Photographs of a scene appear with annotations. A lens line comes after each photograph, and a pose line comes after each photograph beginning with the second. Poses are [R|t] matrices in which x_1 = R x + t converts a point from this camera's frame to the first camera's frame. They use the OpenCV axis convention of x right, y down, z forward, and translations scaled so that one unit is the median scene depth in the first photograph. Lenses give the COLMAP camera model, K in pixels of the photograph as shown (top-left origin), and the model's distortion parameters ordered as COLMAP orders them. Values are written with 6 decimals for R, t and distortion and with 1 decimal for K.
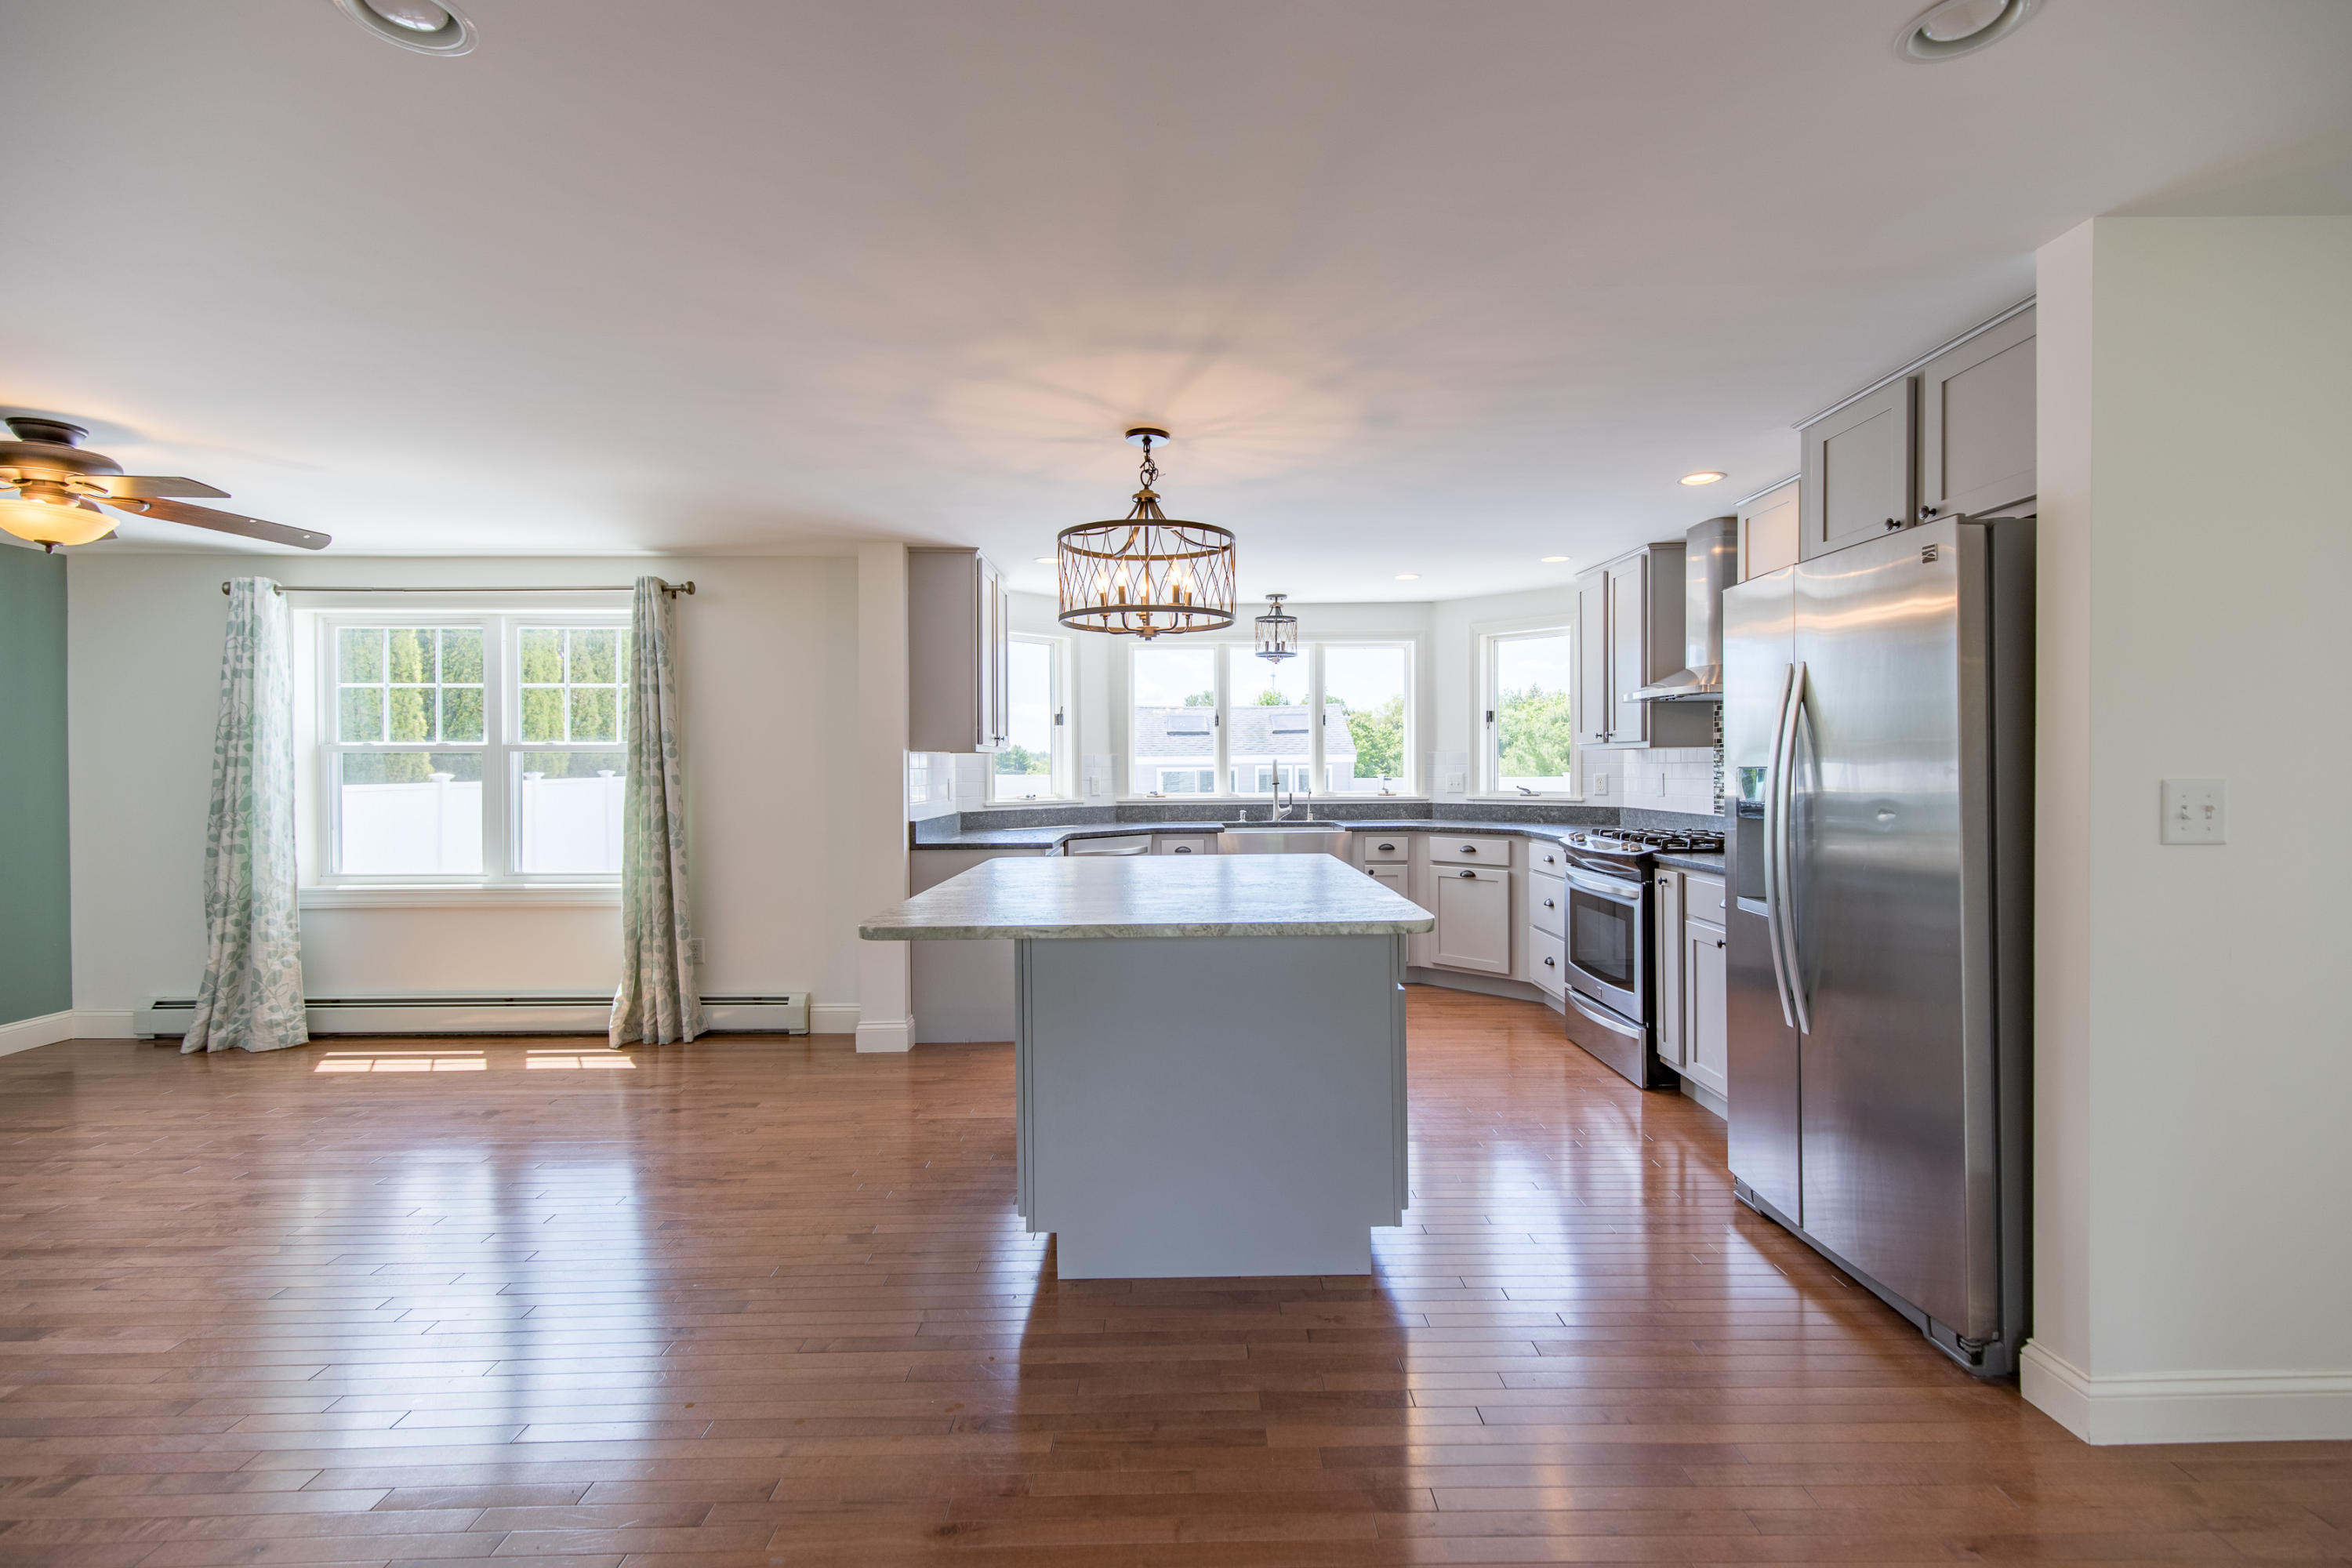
lens RADIAL K [[1048.9, 0, 1187.9], [0, 1048.9, 775.2], [0, 0, 1]] dist [0.003640, 0.000989]
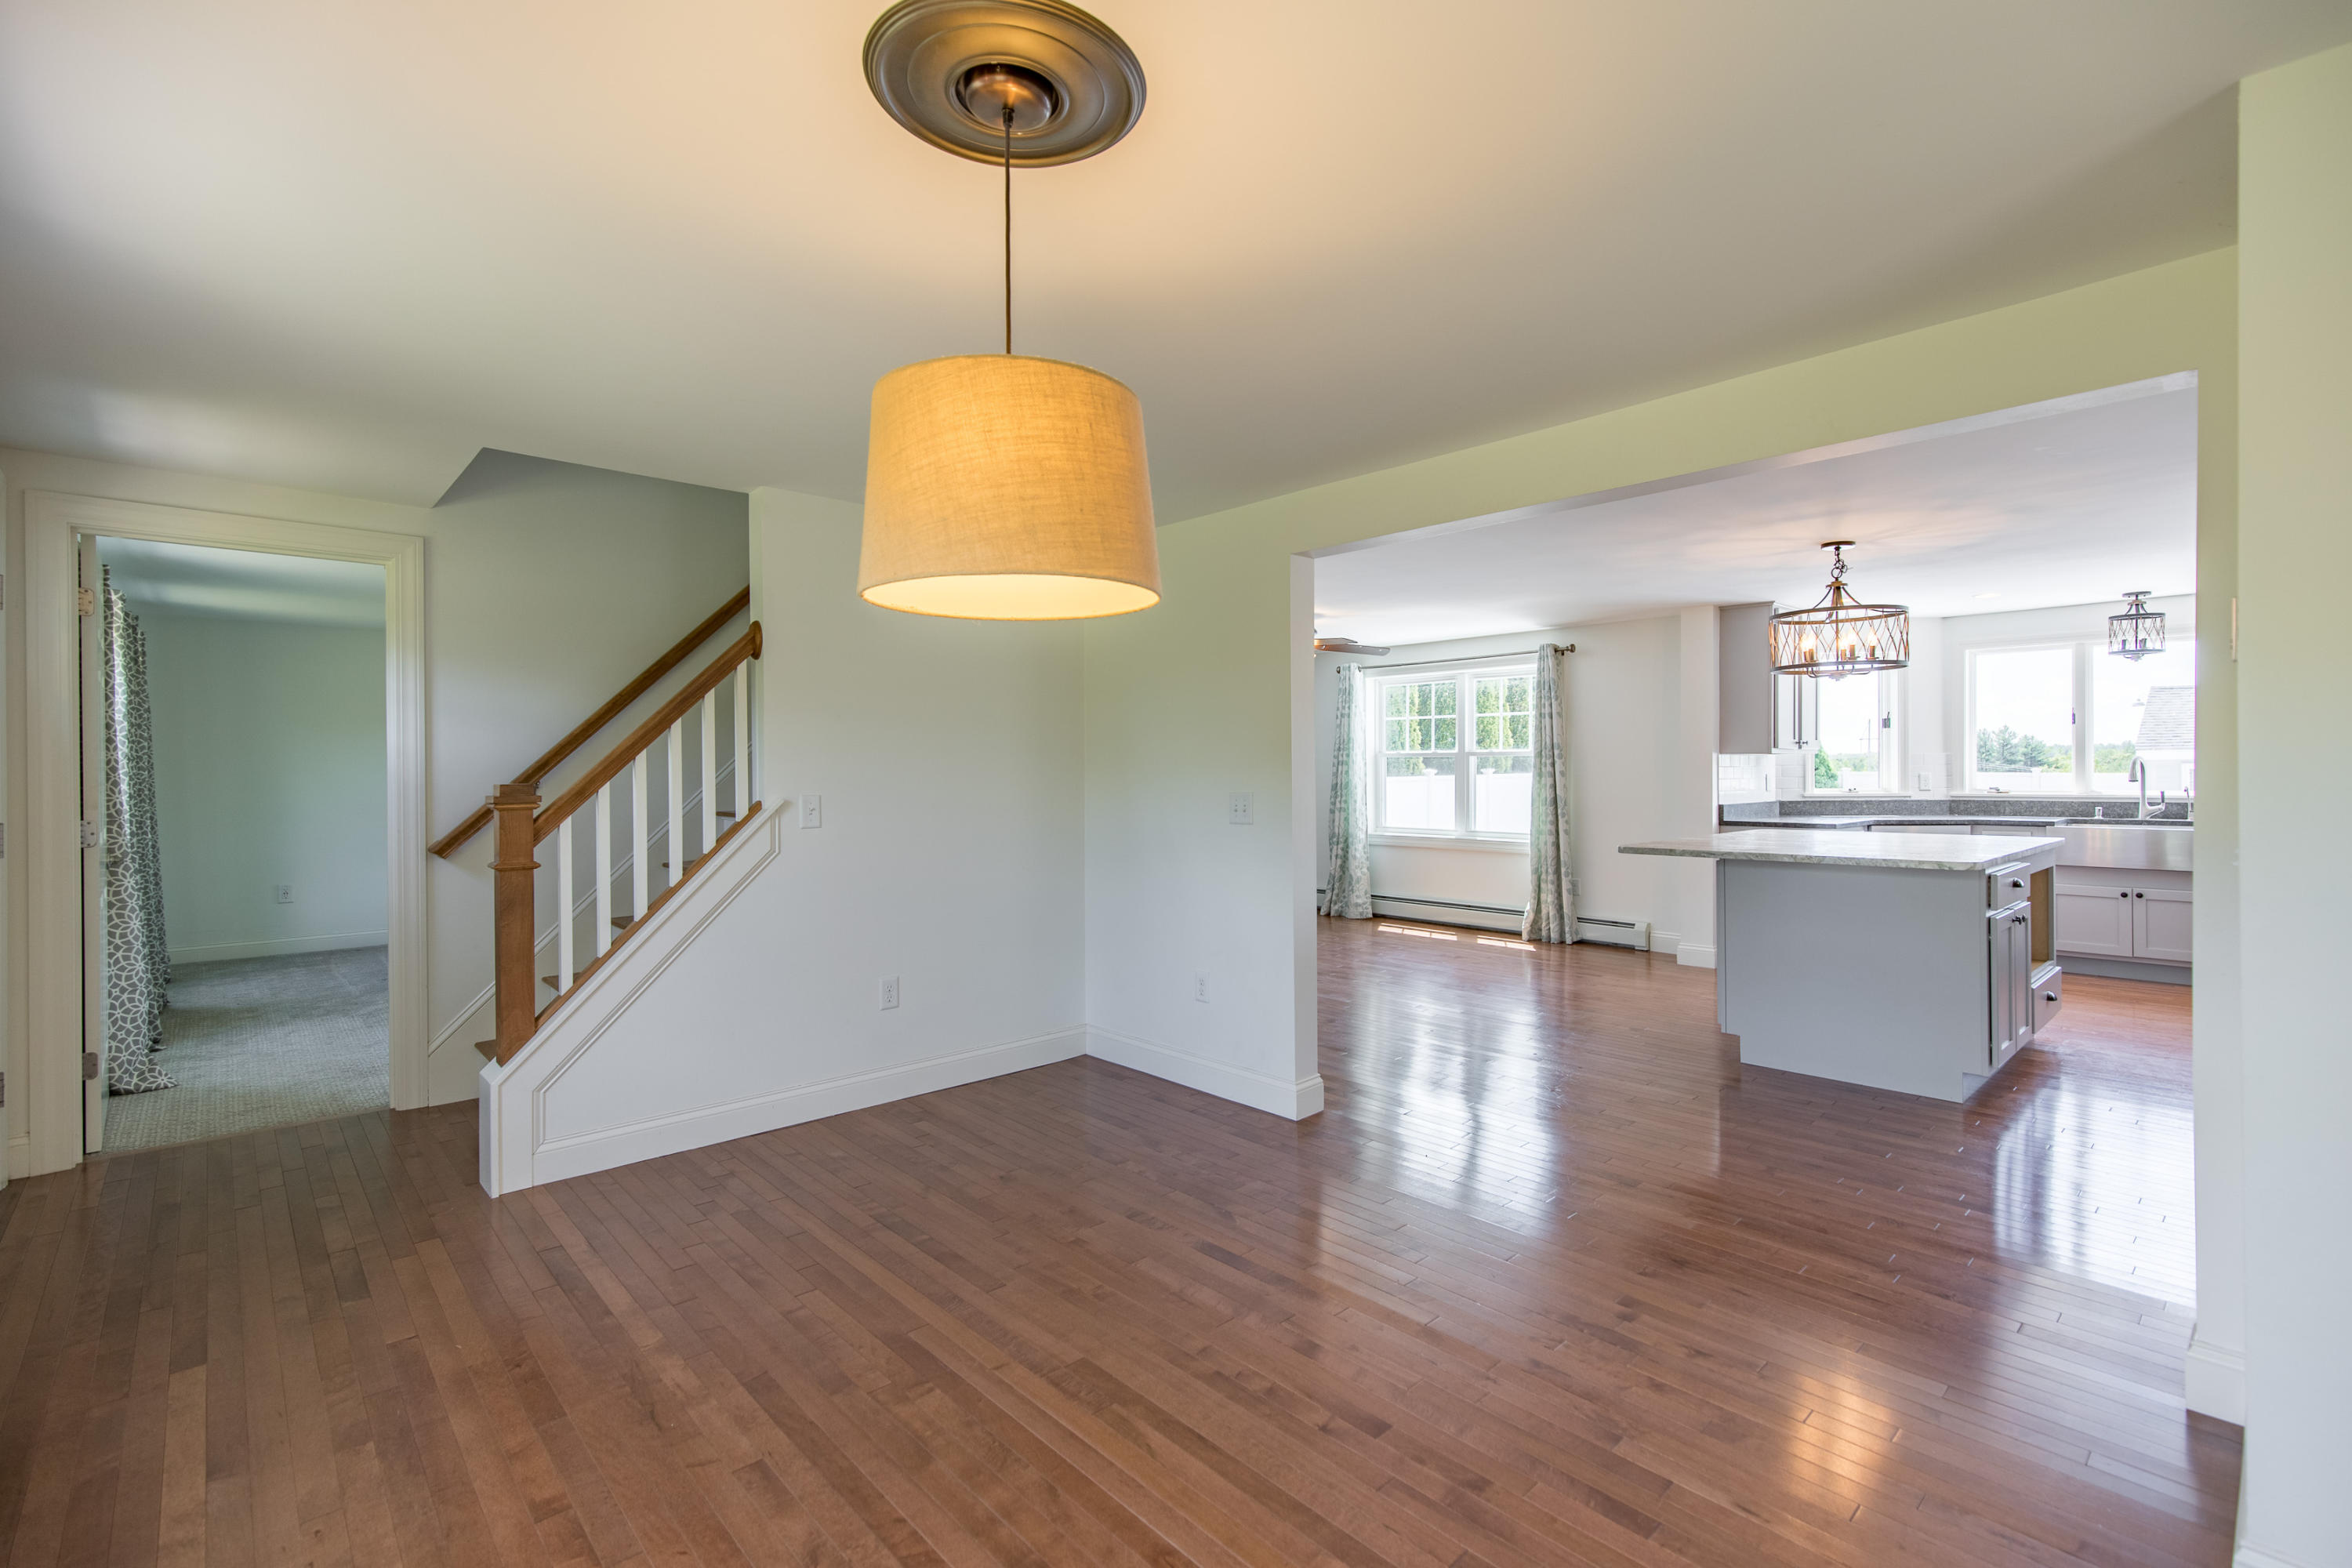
lens RADIAL K [[1048.9, 0, 1187.9], [0, 1048.9, 775.2], [0, 0, 1]] dist [0.003640, 0.000989]
pose [[0.668651, 0.005646, -0.743555, 0.292916], [-0.003231, 0.999984, 0.004687, 0.001128], [0.743569, -0.000731, 0.668658, -0.442834]]
